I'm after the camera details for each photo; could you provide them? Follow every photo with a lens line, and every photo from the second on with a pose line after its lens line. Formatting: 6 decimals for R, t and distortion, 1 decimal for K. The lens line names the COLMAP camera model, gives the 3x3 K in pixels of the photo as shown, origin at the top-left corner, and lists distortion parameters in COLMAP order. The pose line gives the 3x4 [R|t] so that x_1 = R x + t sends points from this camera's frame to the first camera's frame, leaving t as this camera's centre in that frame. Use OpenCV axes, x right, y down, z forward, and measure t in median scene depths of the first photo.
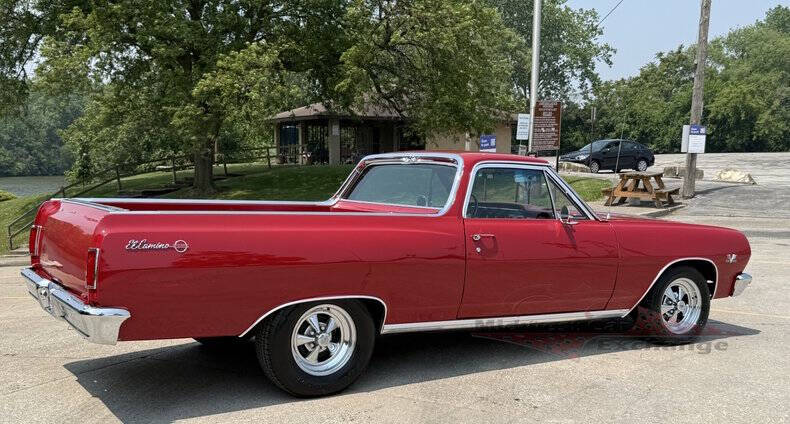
lens RADIAL K [[898.7, 0, 395.0], [0, 898.7, 212.0], [0, 0, 1]] dist [0.130780, -0.004306]
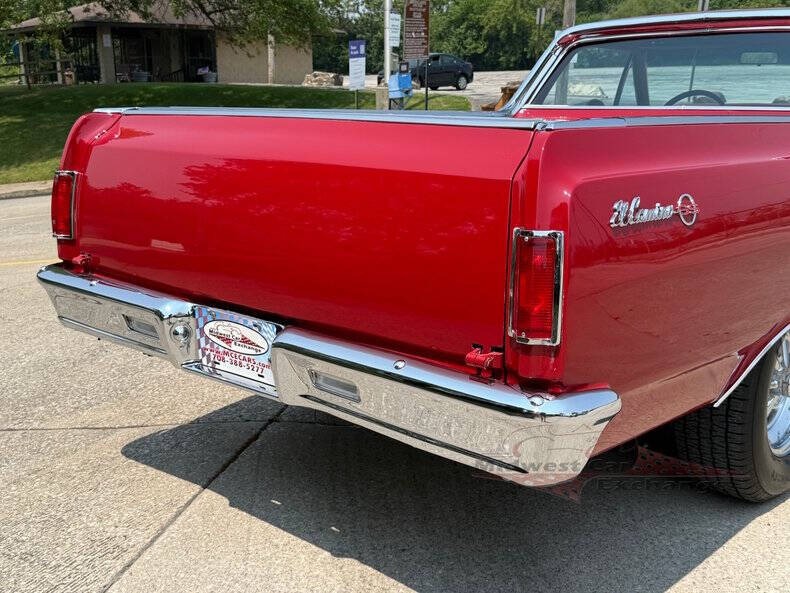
lens RADIAL K [[920.4, 0, 395.0], [0, 920.4, 296.5], [0, 0, 1]] dist [0.218652, -0.593352]
pose [[0.962362, -0.071191, 0.262280, -0.093050], [0.026394, 0.985002, 0.170515, 0.000630], [-0.270485, -0.157174, 0.949807, 0.131493]]
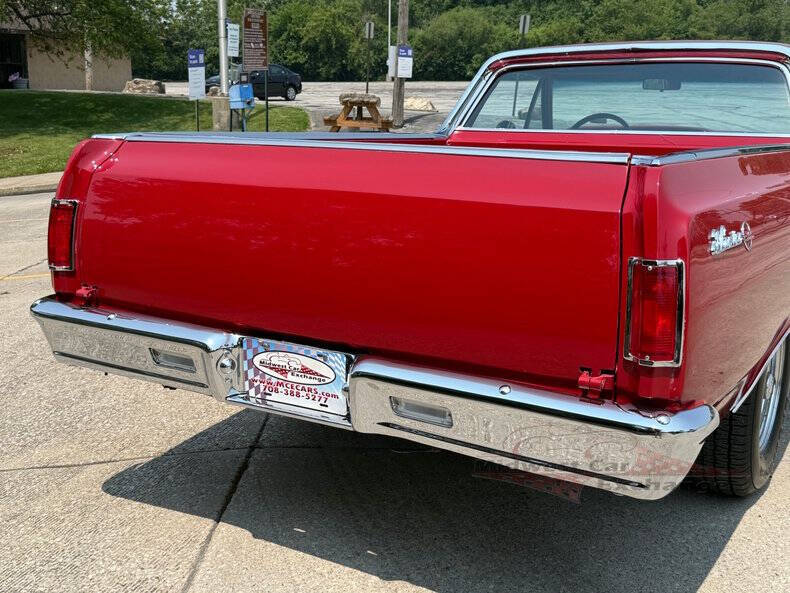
lens RADIAL K [[920.4, 0, 395.0], [0, 920.4, 296.5], [0, 0, 1]] dist [0.218652, -0.593352]
pose [[0.891730, -0.095922, 0.442286, -0.116150], [0.023803, 0.985868, 0.165822, -0.002128], [-0.451942, -0.137340, 0.881411, 0.138405]]
